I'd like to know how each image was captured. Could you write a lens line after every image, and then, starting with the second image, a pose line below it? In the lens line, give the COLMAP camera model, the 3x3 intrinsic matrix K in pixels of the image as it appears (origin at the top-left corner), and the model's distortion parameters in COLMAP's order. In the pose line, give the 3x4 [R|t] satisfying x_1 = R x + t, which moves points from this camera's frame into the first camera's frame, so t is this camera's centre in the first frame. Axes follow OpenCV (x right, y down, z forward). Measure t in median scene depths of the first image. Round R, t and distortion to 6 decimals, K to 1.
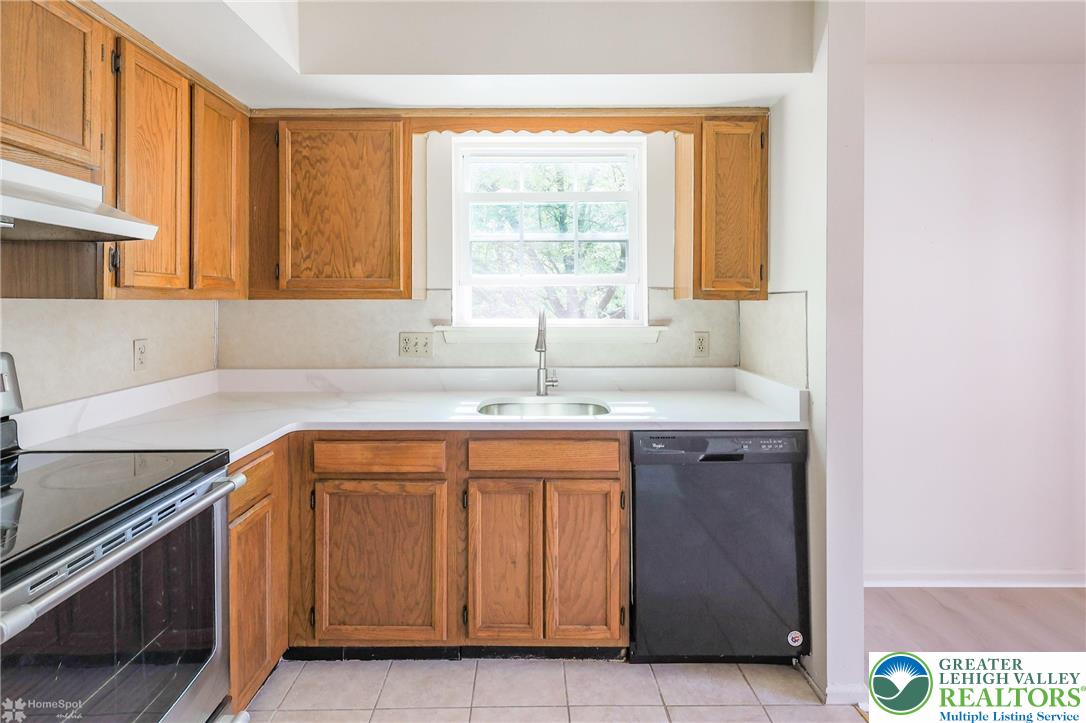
lens RADIAL K [[549.6, 0, 539.7], [0, 549.6, 303.0], [0, 0, 1]] dist [-0.001398, -0.000236]
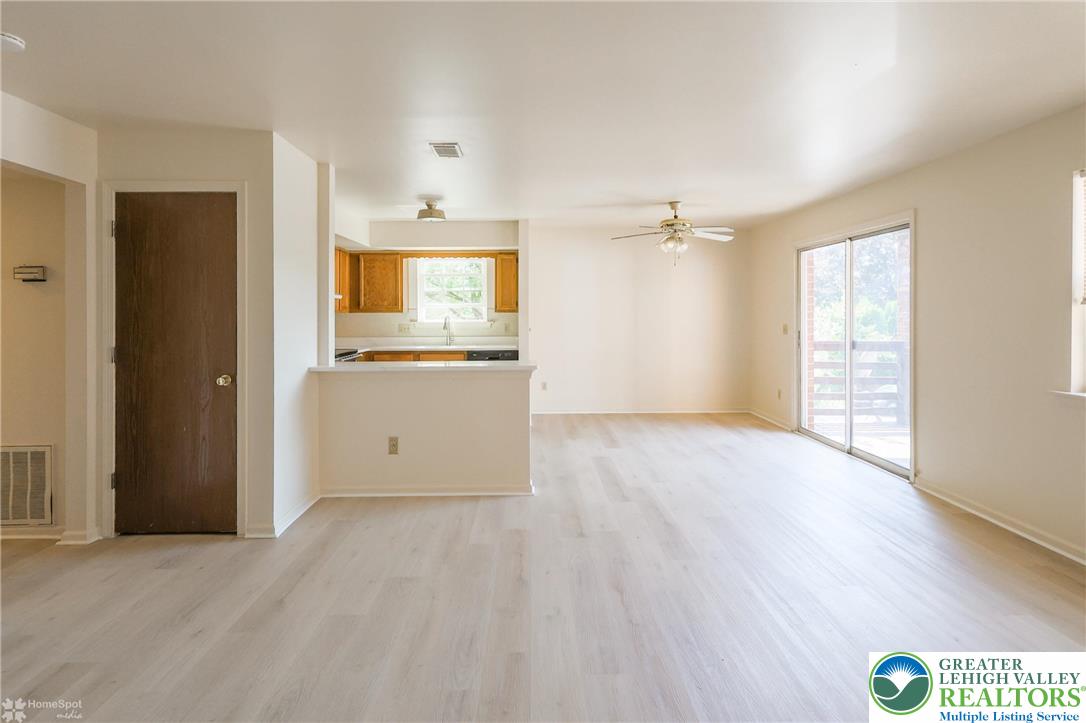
lens RADIAL K [[582.3, 0, 540.6], [0, 582.3, 312.2], [0, 0, 1]] dist [-0.002201, 0.001041]
pose [[0.999981, -0.002067, 0.005736, 0.516903], [0.002083, 0.999994, -0.002796, 0.001960], [-0.005730, 0.002808, 0.999980, -2.254206]]
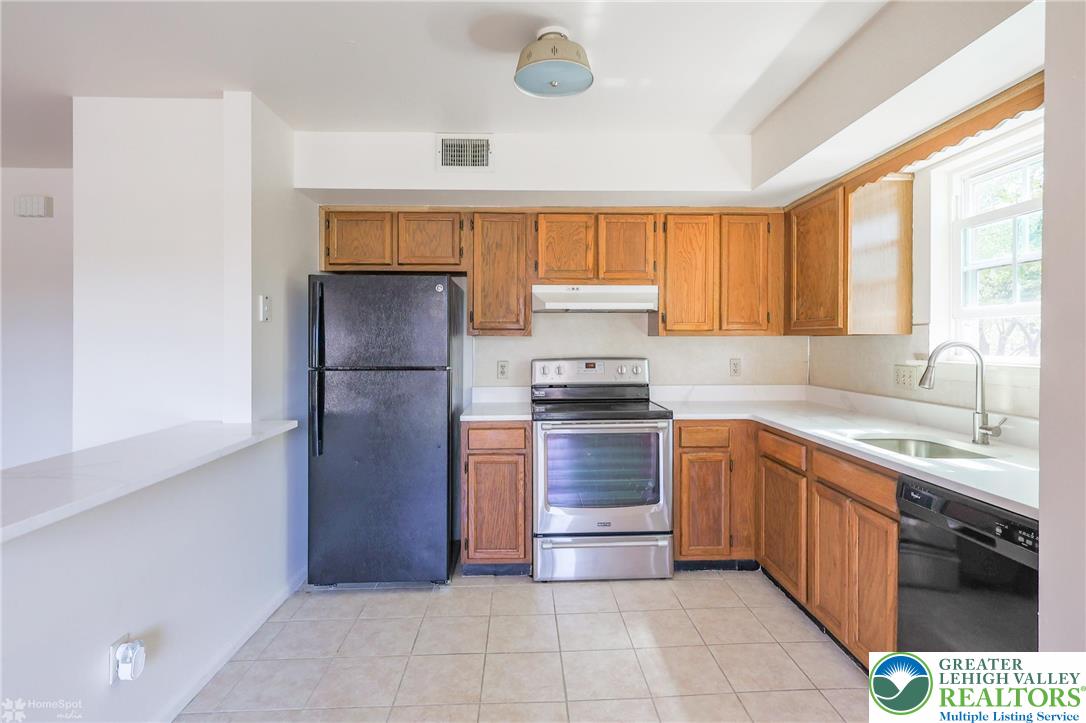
lens RADIAL K [[538.9, 0, 543.1], [0, 538.9, 340.4], [0, 0, 1]] dist [-0.000959, 0.000034]
pose [[0.029386, 0.000948, -0.999568, 0.911637], [-0.001341, 0.999999, 0.000909, 0.006215], [0.999567, 0.001313, 0.029387, 0.310922]]
